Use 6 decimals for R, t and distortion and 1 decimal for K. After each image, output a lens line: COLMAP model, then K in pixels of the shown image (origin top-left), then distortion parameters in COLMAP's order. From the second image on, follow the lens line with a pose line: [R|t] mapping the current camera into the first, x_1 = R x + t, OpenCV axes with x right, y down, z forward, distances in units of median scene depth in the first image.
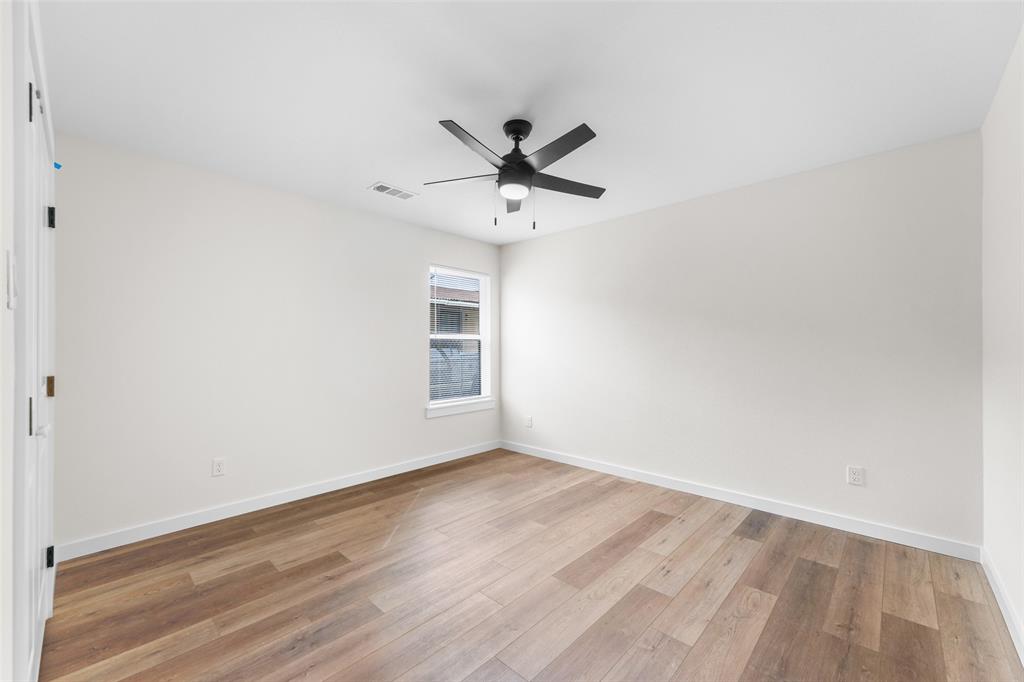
lens RADIAL K [[407.9, 0, 503.4], [0, 407.9, 346.9], [0, 0, 1]] dist [-0.000116, -0.000399]
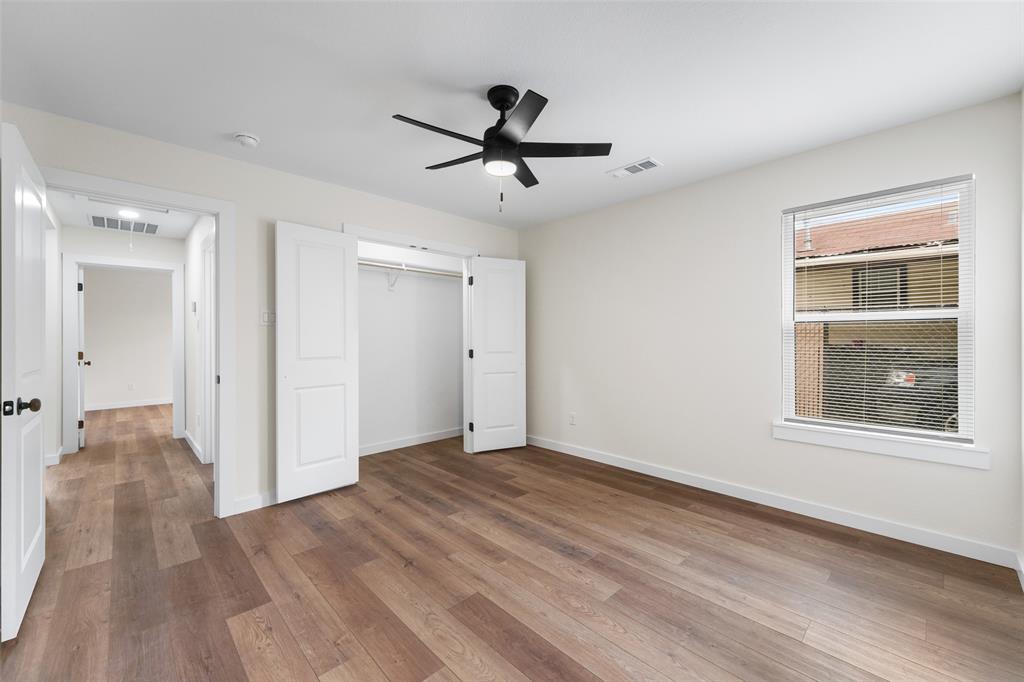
lens RADIAL K [[407.9, 0, 501.2], [0, 407.9, 337.4], [0, 0, 1]] dist [-0.000116, -0.000399]
pose [[-0.046217, 0.005417, -0.998917, 0.848166], [0.000662, 0.999985, 0.005393, 0.001692], [0.998931, -0.000412, -0.046220, 0.925349]]
